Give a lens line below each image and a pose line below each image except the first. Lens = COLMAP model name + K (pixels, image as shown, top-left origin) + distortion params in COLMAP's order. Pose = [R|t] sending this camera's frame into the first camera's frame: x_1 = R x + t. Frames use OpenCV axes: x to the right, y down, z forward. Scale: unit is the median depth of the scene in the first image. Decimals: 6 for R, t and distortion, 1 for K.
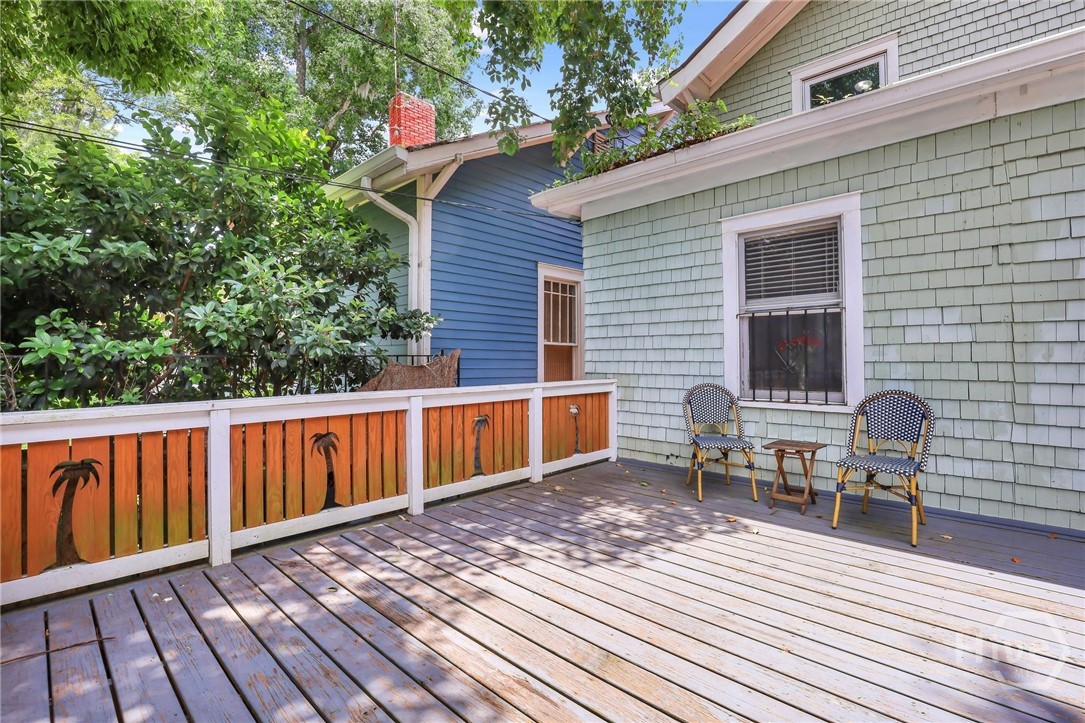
lens RADIAL K [[501.5, 0, 549.1], [0, 501.5, 354.6], [0, 0, 1]] dist [-0.025350, -0.000173]
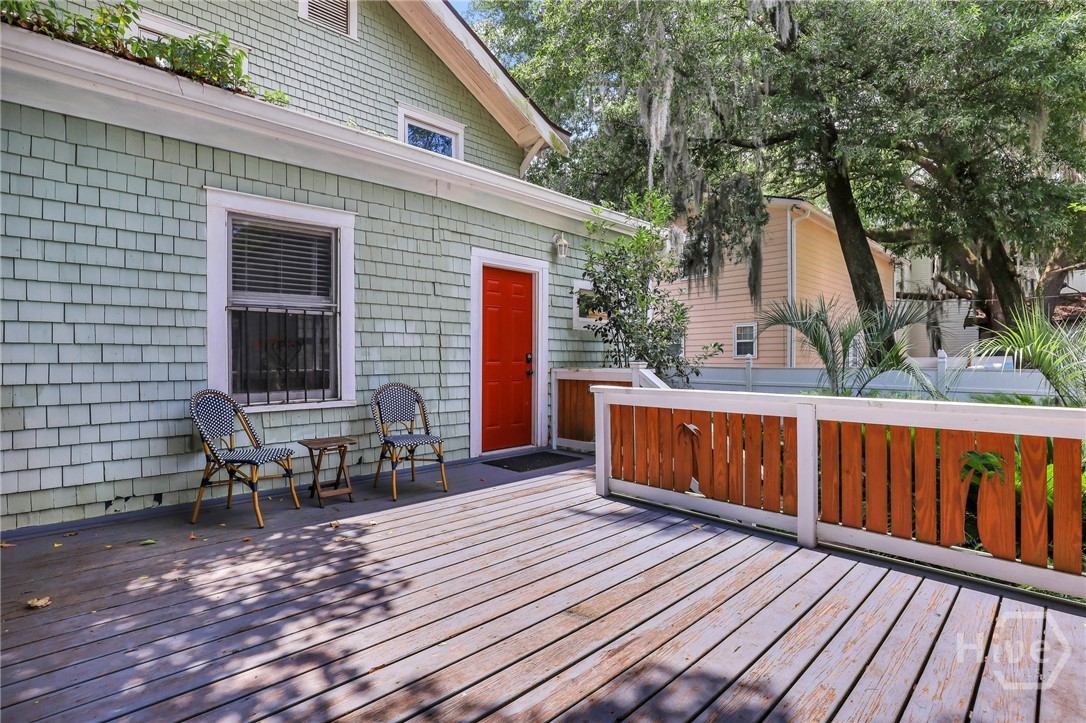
lens RADIAL K [[502.0, 0, 549.5], [0, 502.0, 361.1], [0, 0, 1]] dist [-0.025350, -0.000173]
pose [[0.065313, -0.006287, 0.997845, -0.554490], [-0.004832, 0.999966, 0.006617, 0.005383], [-0.997853, -0.005254, 0.065280, 0.514340]]
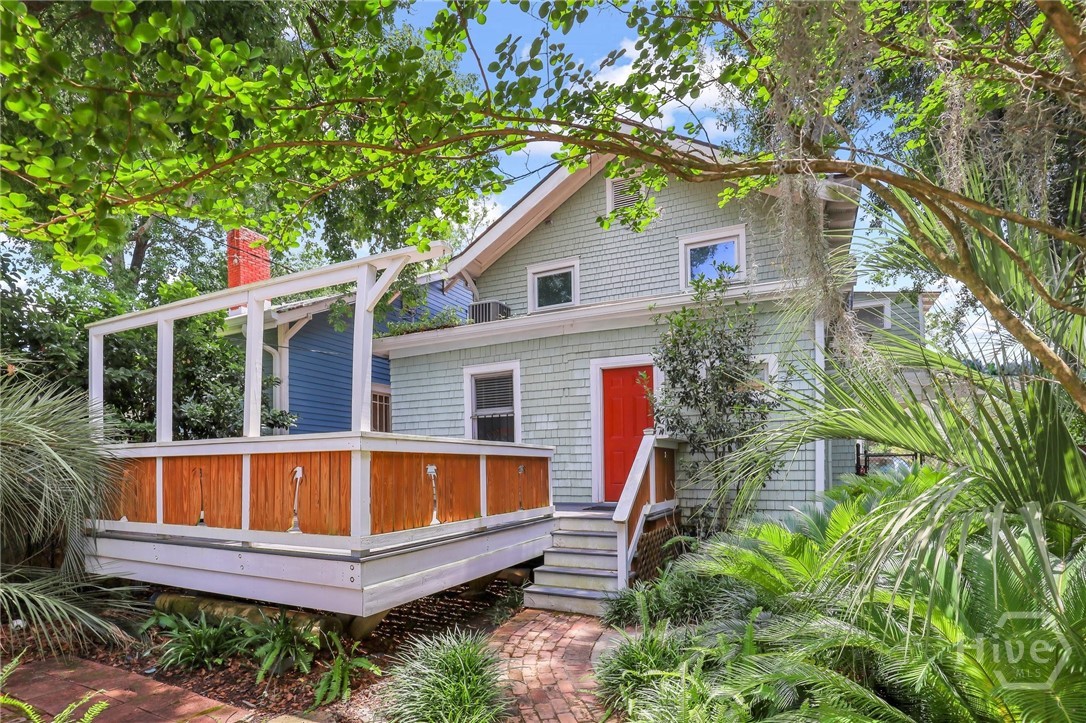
lens RADIAL K [[502.0, 0, 535.3], [0, 502.0, 470.5], [0, 0, 1]] dist [-0.025350, -0.000173]
pose [[0.953035, -0.014280, 0.302522, 0.031121], [0.008609, 0.999761, 0.020072, 0.118825], [-0.302737, -0.016525, 0.952931, -1.211242]]
